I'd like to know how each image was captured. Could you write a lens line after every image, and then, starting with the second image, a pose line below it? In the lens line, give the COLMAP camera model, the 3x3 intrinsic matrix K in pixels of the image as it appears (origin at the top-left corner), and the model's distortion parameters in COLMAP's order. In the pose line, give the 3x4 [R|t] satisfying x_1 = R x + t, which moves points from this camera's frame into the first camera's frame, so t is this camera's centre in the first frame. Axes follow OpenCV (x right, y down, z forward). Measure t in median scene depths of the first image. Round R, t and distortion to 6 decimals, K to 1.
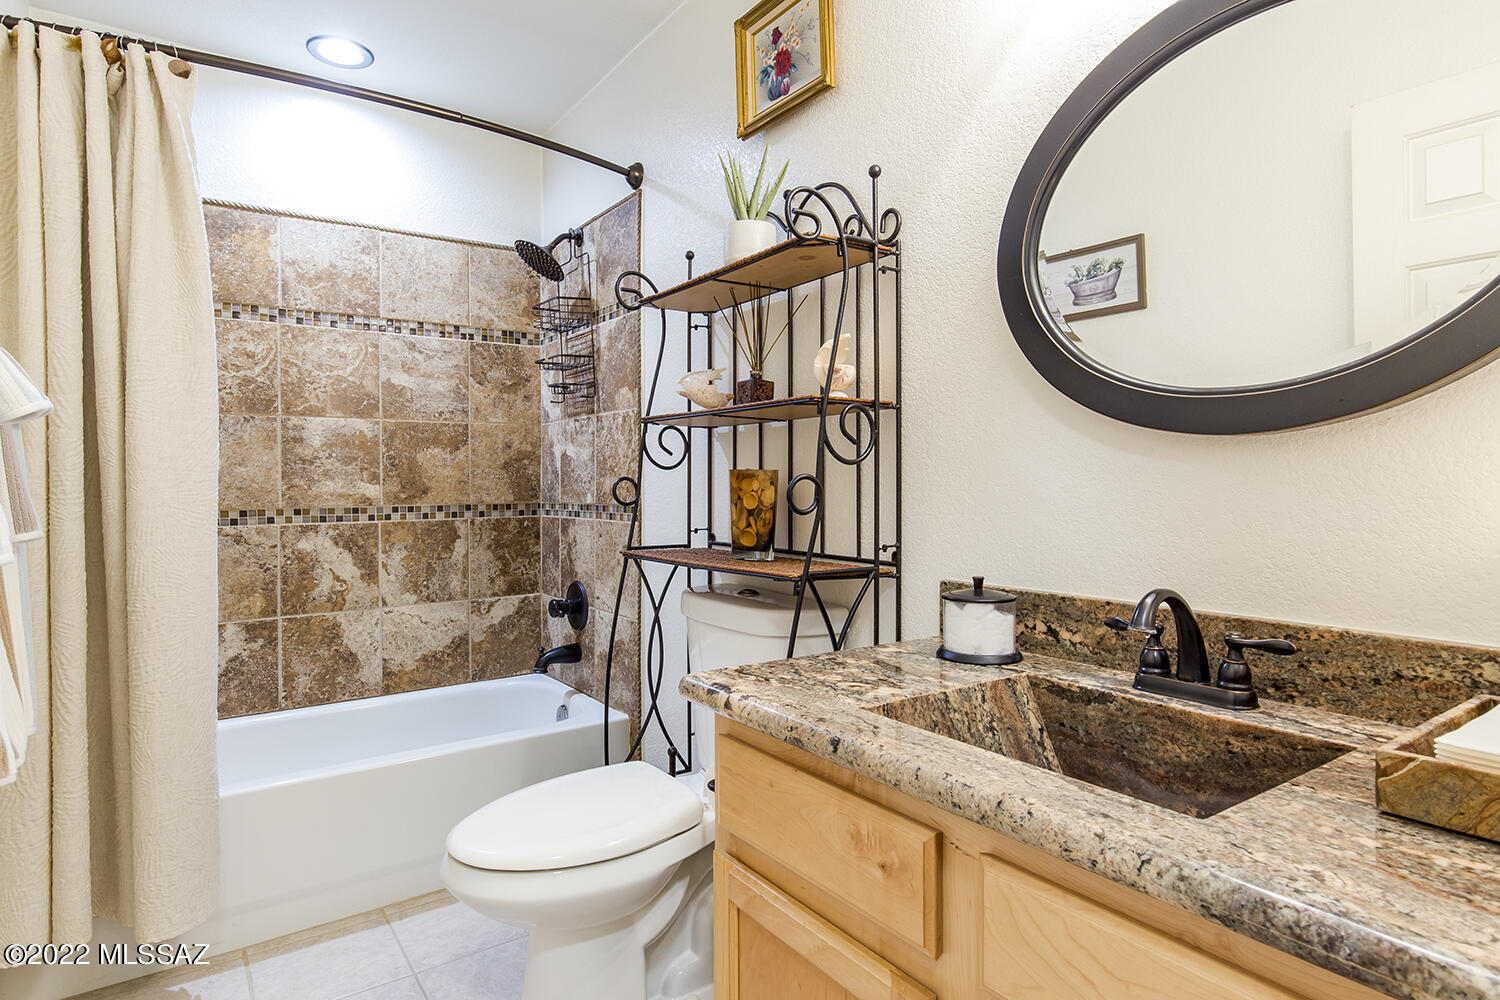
lens RADIAL K [[815.2, 0, 748.9], [0, 815.2, 493.2], [0, 0, 1]] dist [0.001618, -0.003107]
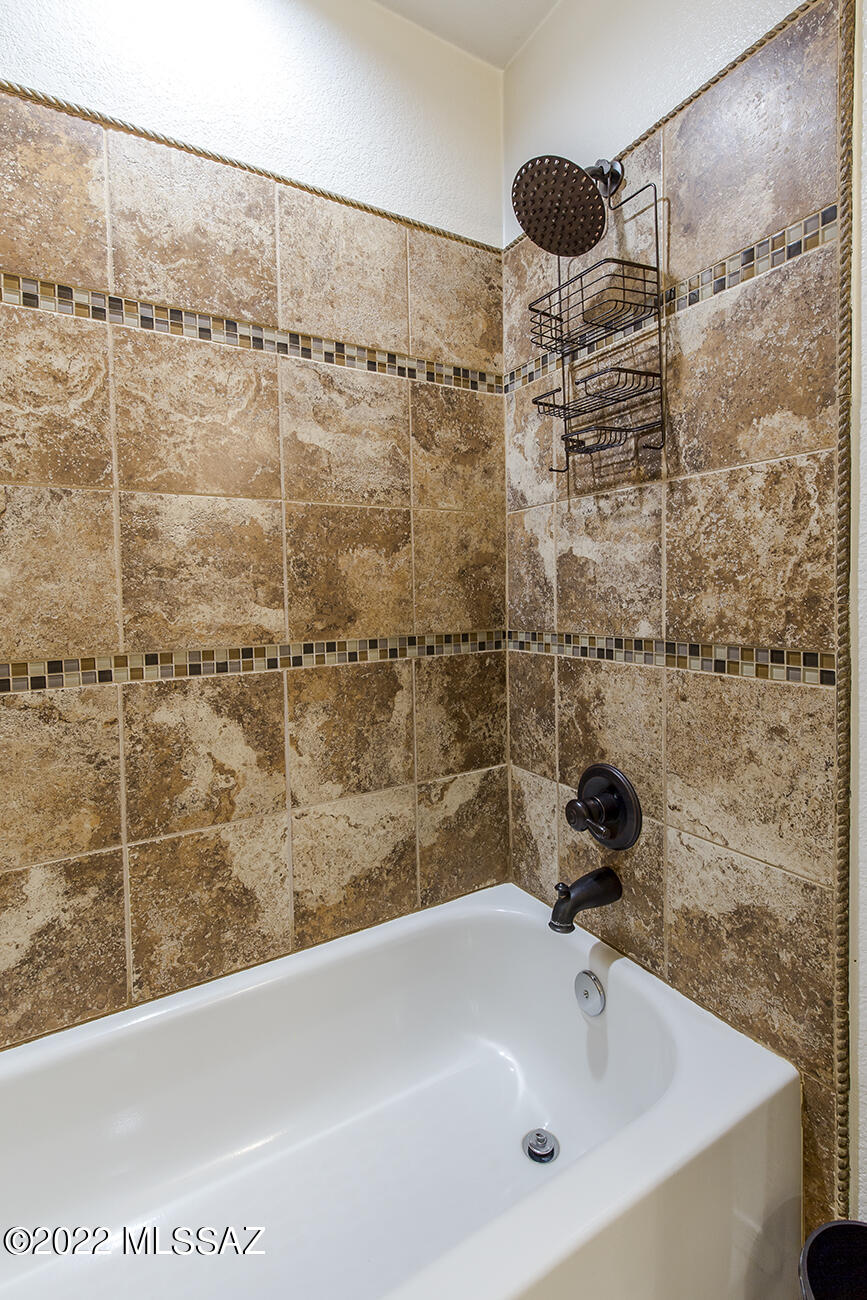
lens RADIAL K [[606.2, 0, 457.2], [0, 606.2, 615.9], [0, 0, 1]] dist [0.003431, -0.001487]
pose [[0.998377, -0.009329, -0.056188, -0.302665], [0.010994, 0.999507, 0.029403, -0.017122], [0.055886, -0.029973, 0.997987, 0.564499]]
